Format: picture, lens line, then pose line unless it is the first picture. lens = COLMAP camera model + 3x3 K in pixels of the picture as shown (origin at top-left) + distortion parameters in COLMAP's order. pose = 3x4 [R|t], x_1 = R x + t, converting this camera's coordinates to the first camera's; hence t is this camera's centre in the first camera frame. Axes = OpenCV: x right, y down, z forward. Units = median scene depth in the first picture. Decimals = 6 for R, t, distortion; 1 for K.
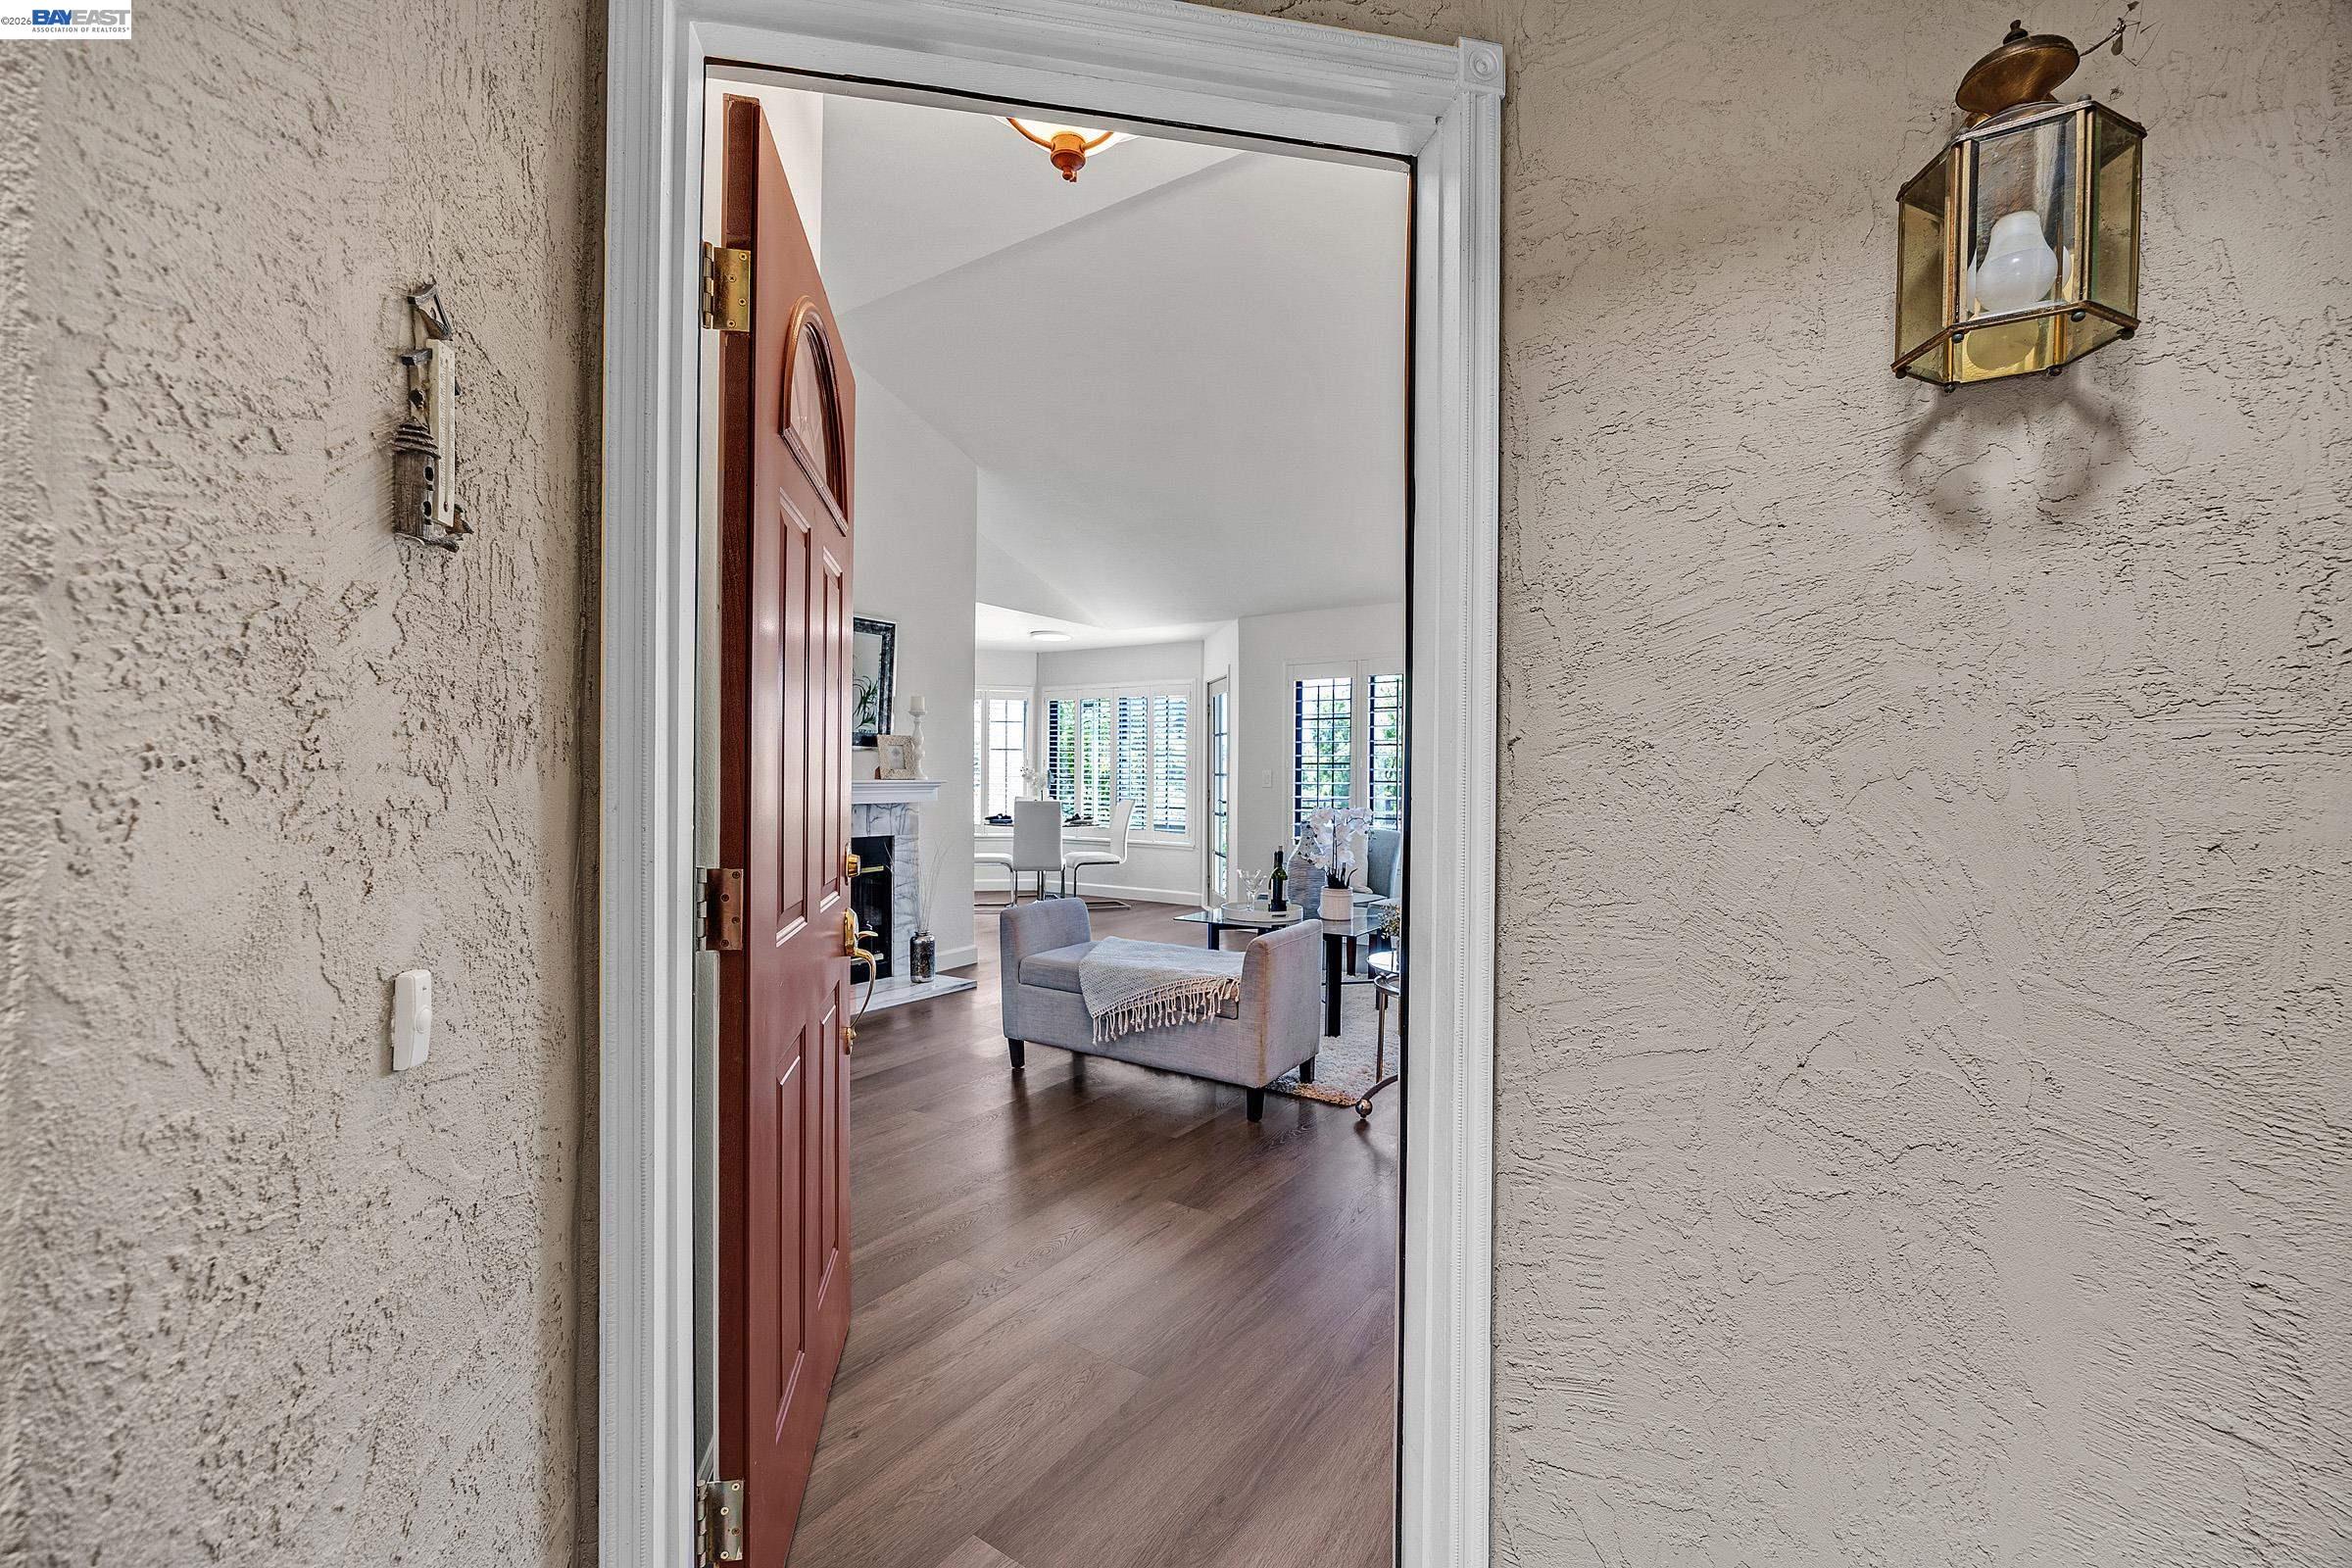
lens RADIAL K [[975.3, 0, 1170.6], [0, 975.3, 785.8], [0, 0, 1]] dist [-0.000561, -0.000009]
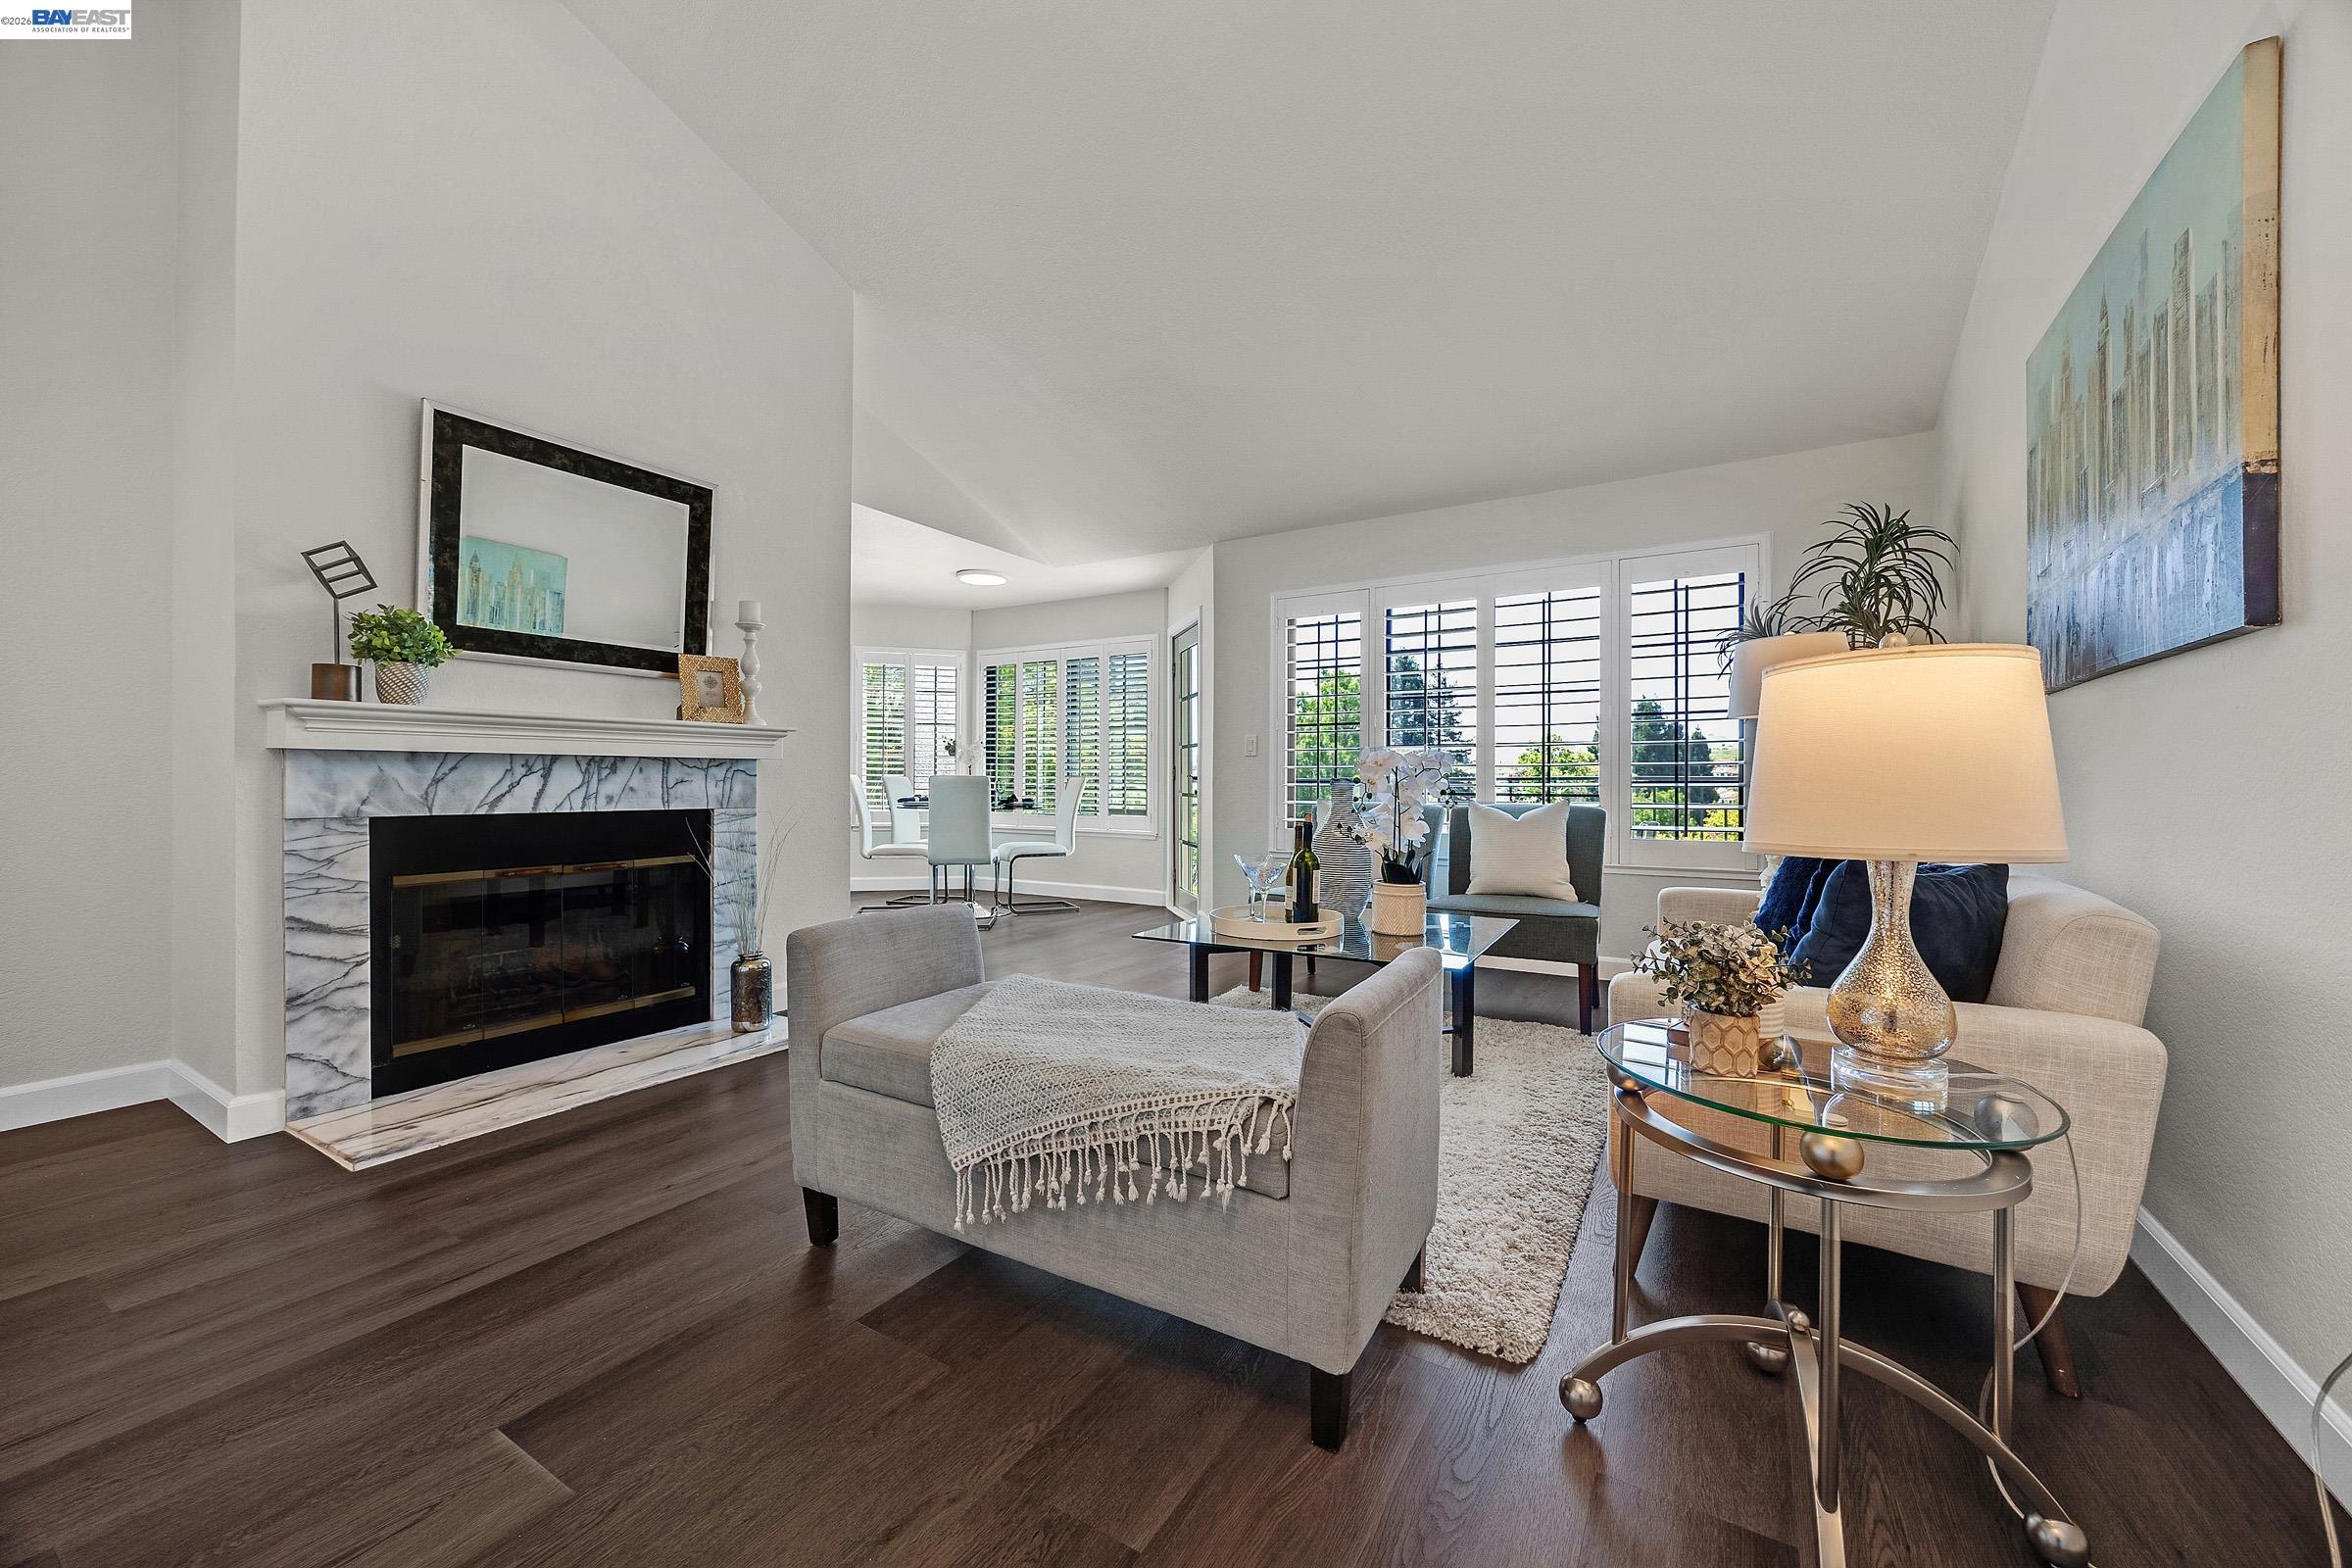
lens RADIAL K [[904.4, 0, 1174.7], [0, 904.4, 777.6], [0, 0, 1]] dist [-0.005314, 0.000071]
pose [[0.998759, -0.001646, 0.049773, 0.001238], [0.002359, 0.999895, -0.014283, 0.039943], [-0.049744, 0.014383, 0.998658, 0.375444]]
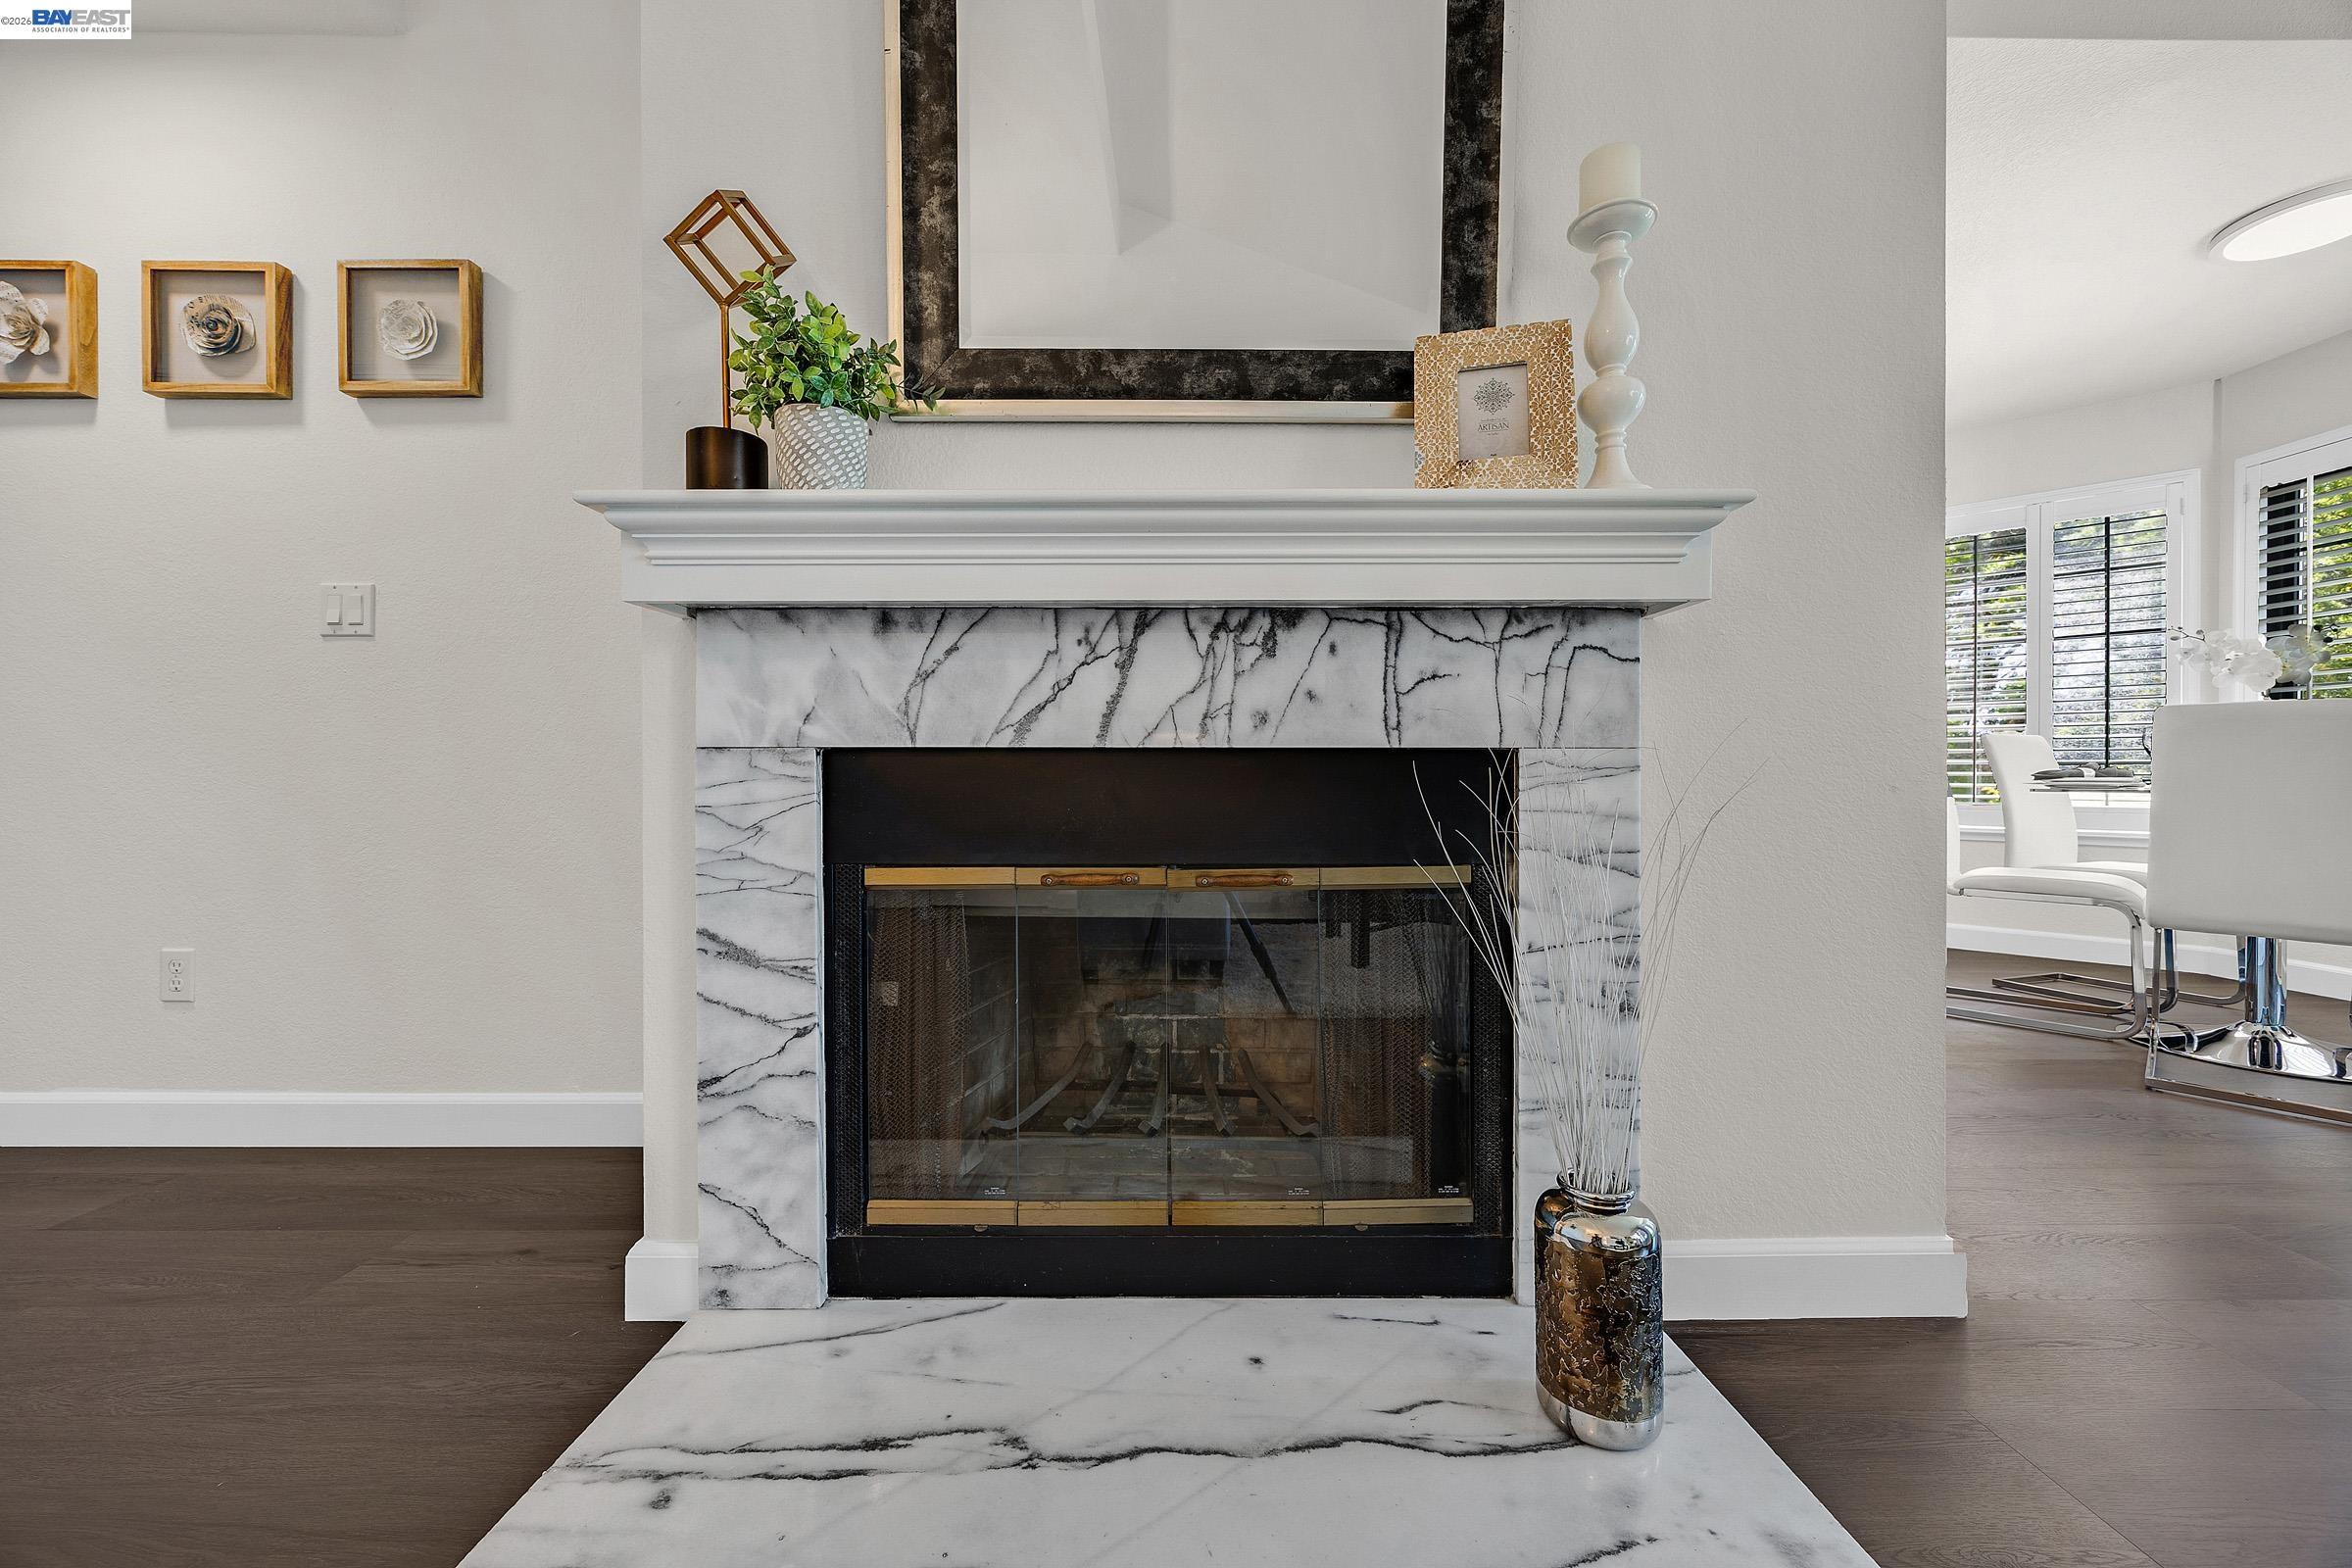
lens RADIAL K [[904.4, 0, 1190.5], [0, 904.4, 776.7], [0, 0, 1]] dist [-0.005314, 0.000071]
pose [[0.575176, -0.002610, -0.818026, -0.143317], [-0.006588, 0.999948, -0.007823, 0.062034], [0.818003, 0.009889, 0.575129, 0.813069]]
